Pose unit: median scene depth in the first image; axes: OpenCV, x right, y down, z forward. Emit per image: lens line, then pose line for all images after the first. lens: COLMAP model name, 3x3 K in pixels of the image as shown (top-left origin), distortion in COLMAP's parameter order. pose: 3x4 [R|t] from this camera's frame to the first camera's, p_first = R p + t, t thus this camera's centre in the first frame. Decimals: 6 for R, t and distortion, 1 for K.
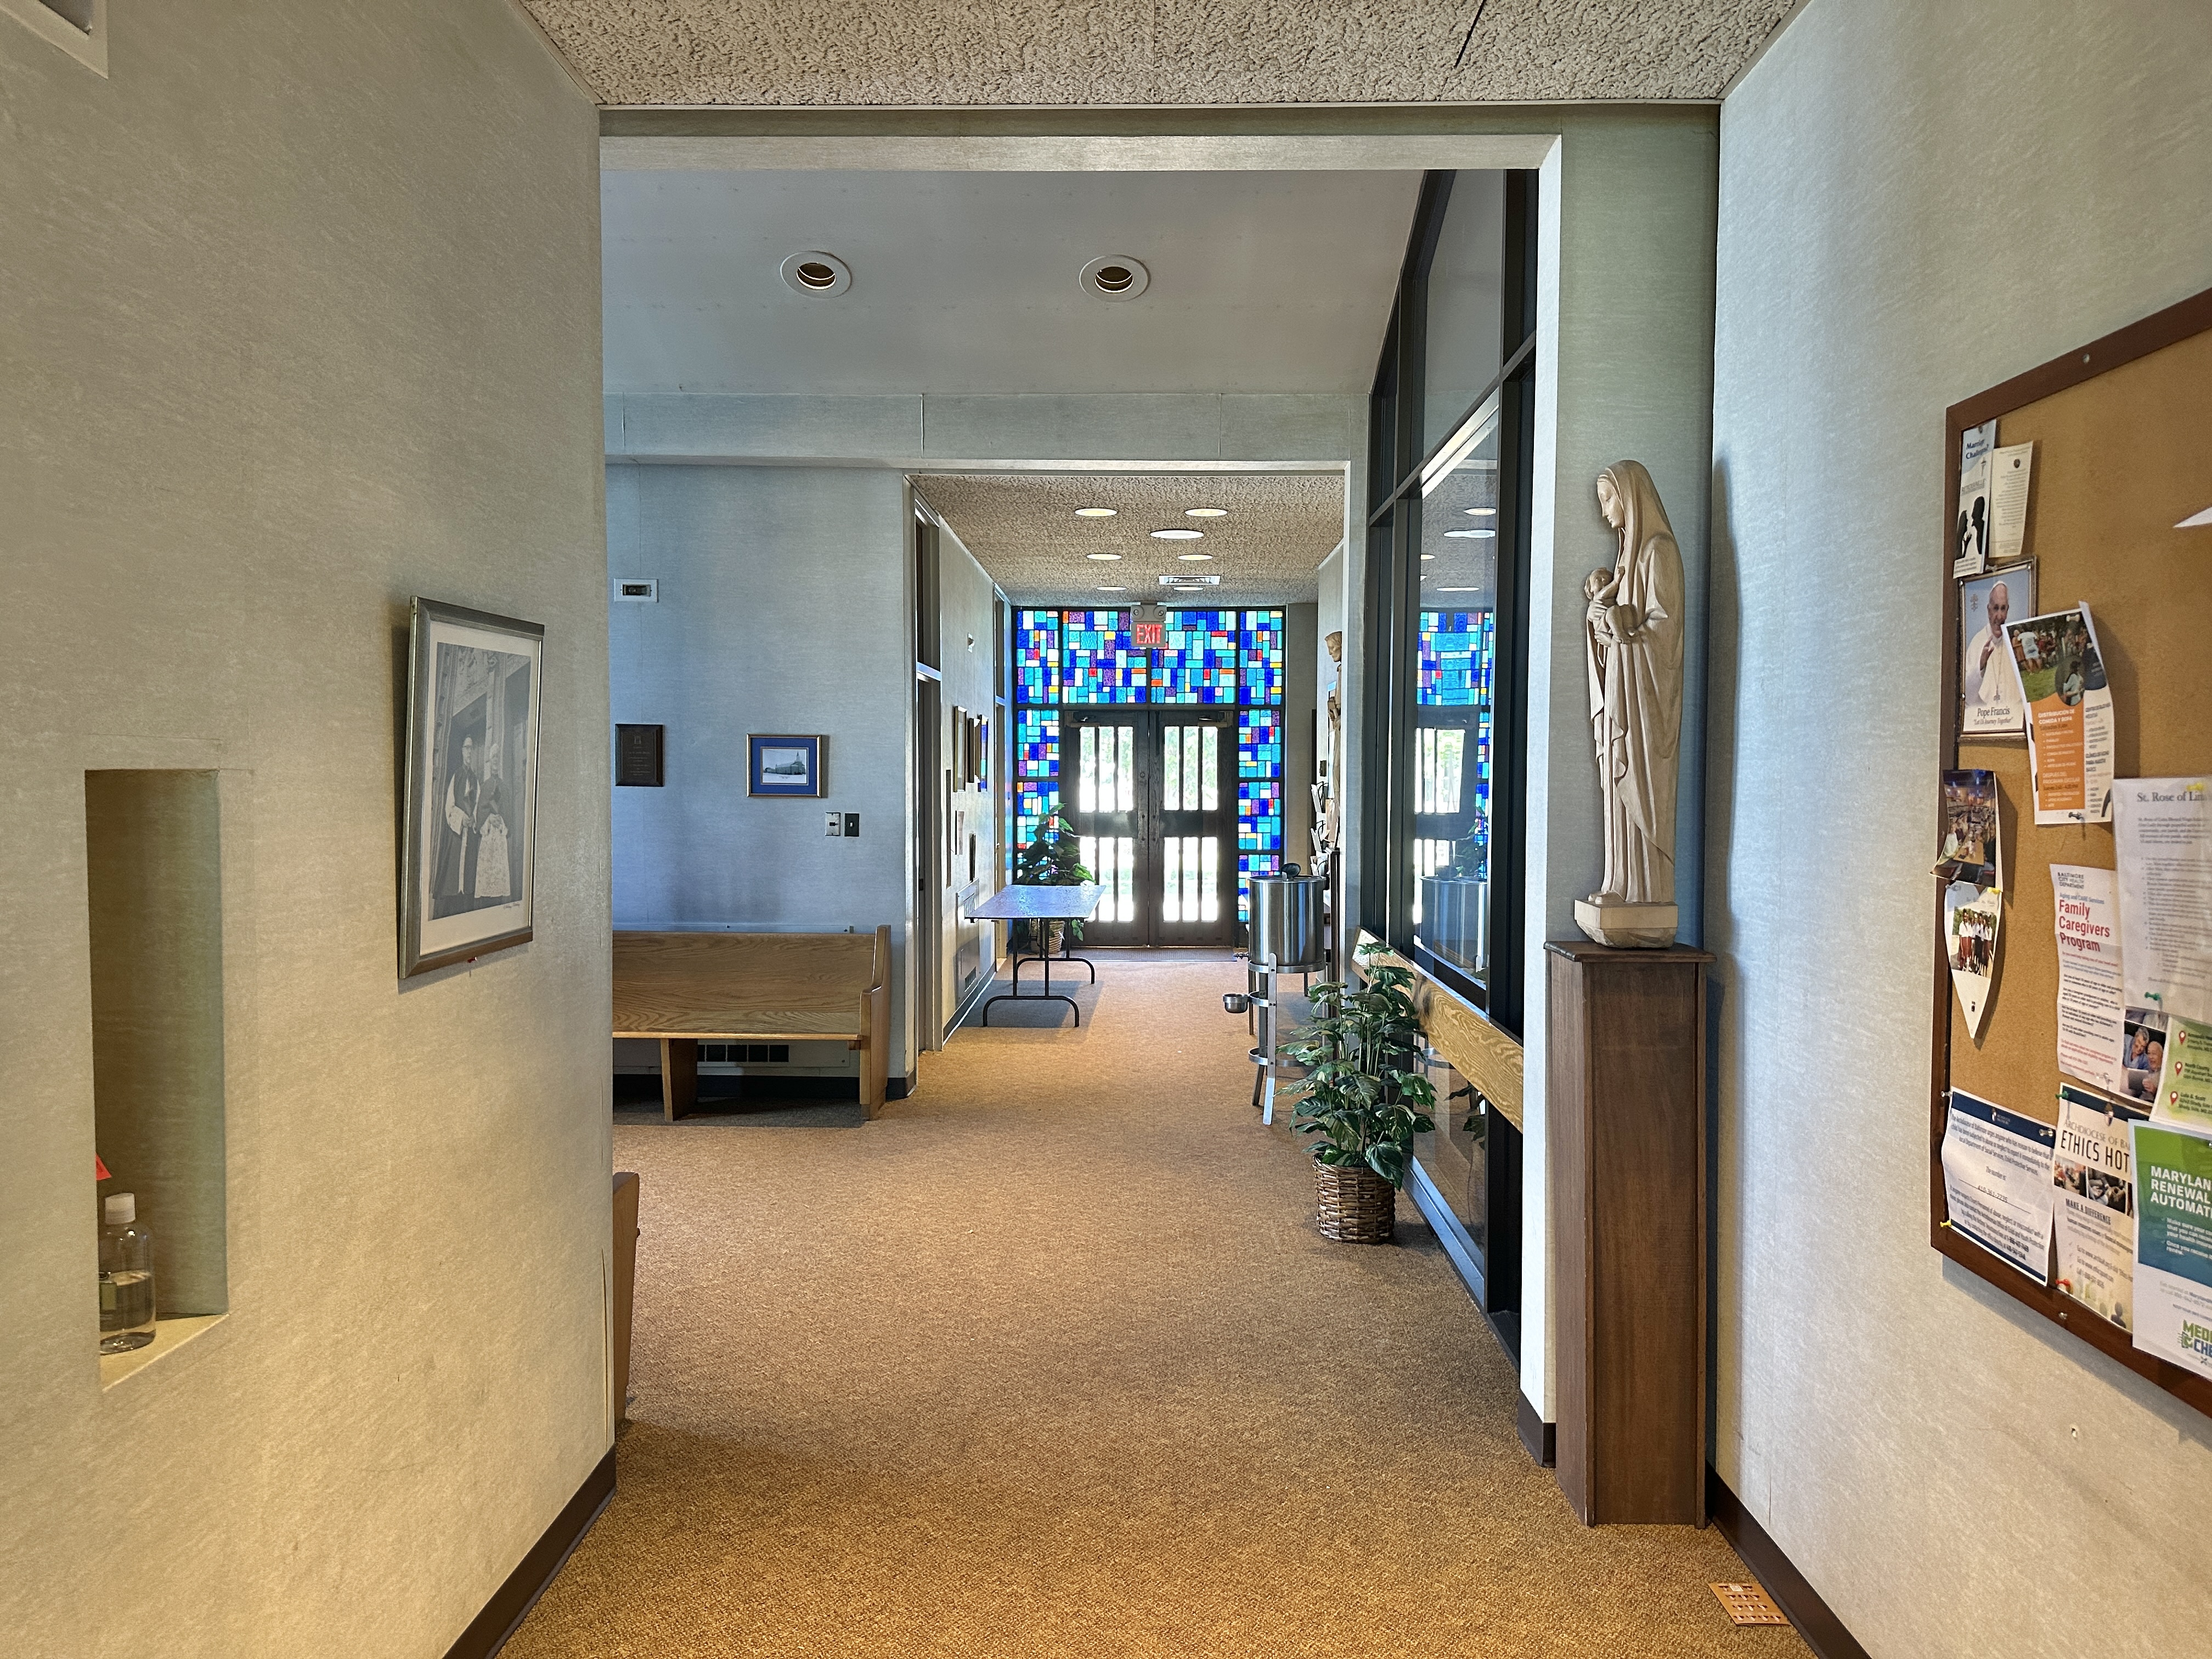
lens RADIAL K [[1551.7, 0, 1106.4], [0, 1551.7, 828.5], [0, 0, 1]] dist [0.040672, -0.002485]
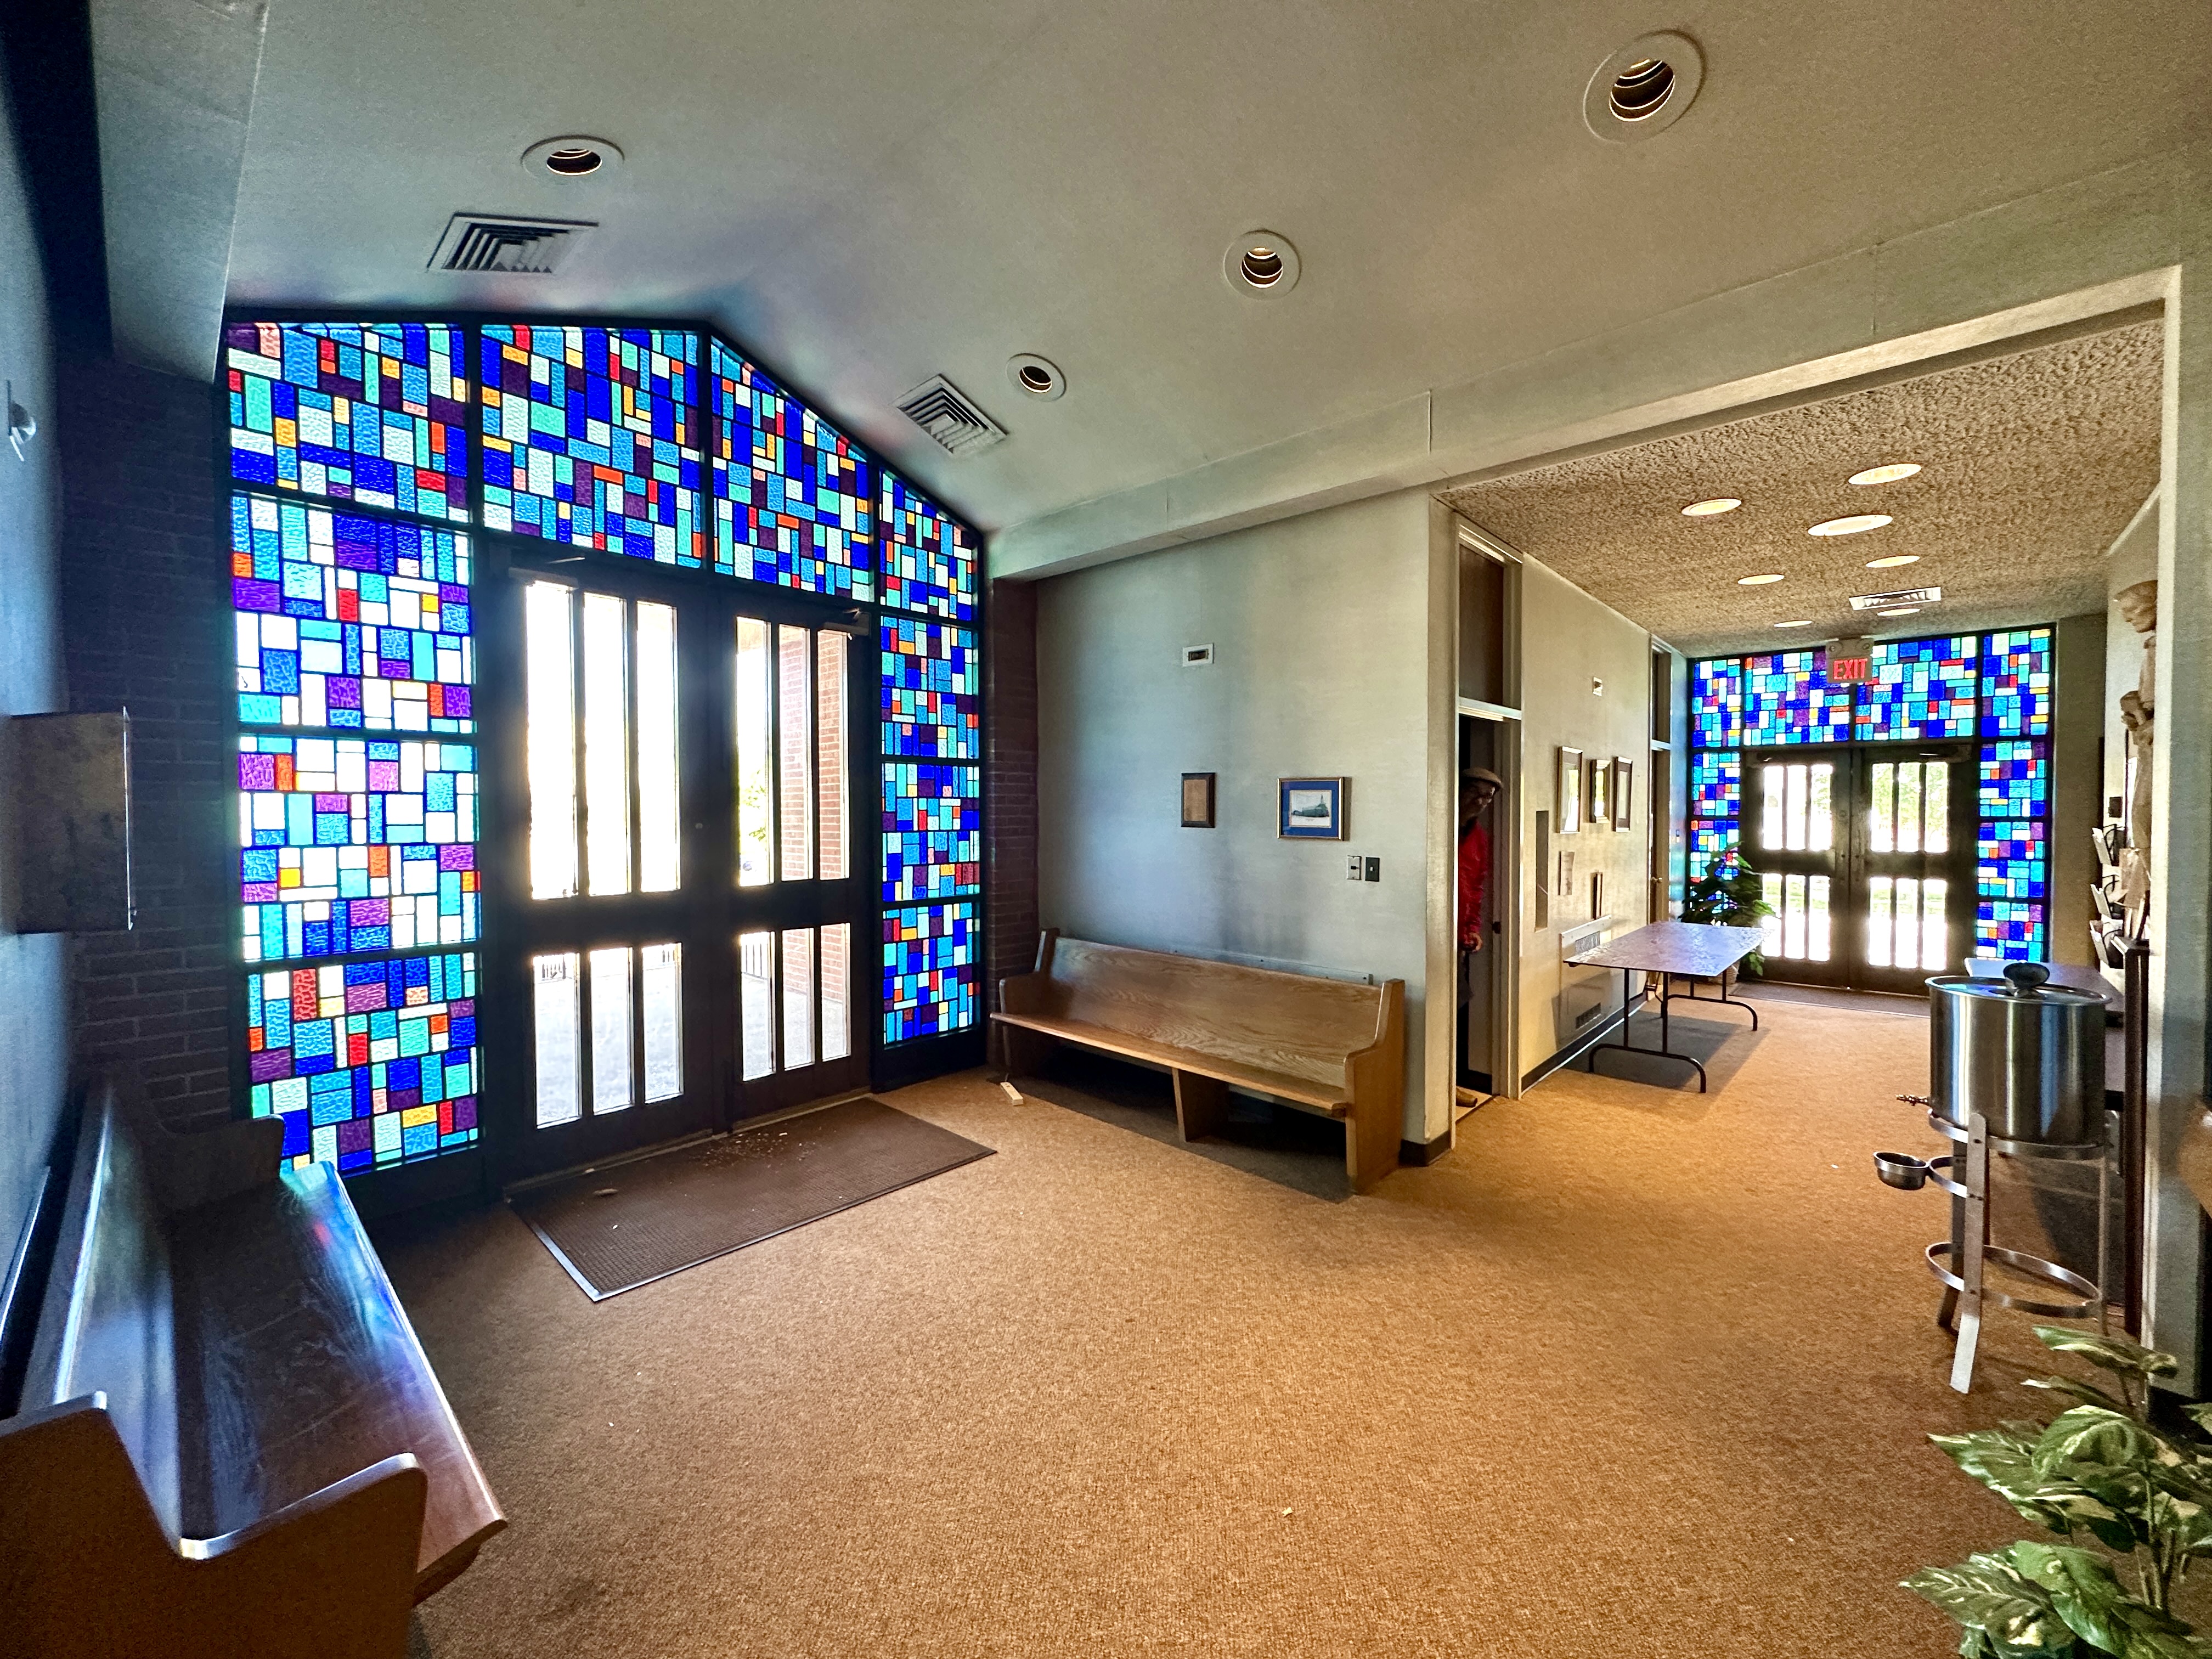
lens RADIAL K [[876.6, 0, 1100.3], [0, 876.6, 825.8], [0, 0, 1]] dist [-0.003320, -0.000215]
pose [[0.747202, 0.009832, -0.664524, 0.040528], [-0.021276, 0.999732, -0.009131, -0.011767], [0.664257, 0.020961, 0.747211, 0.272544]]
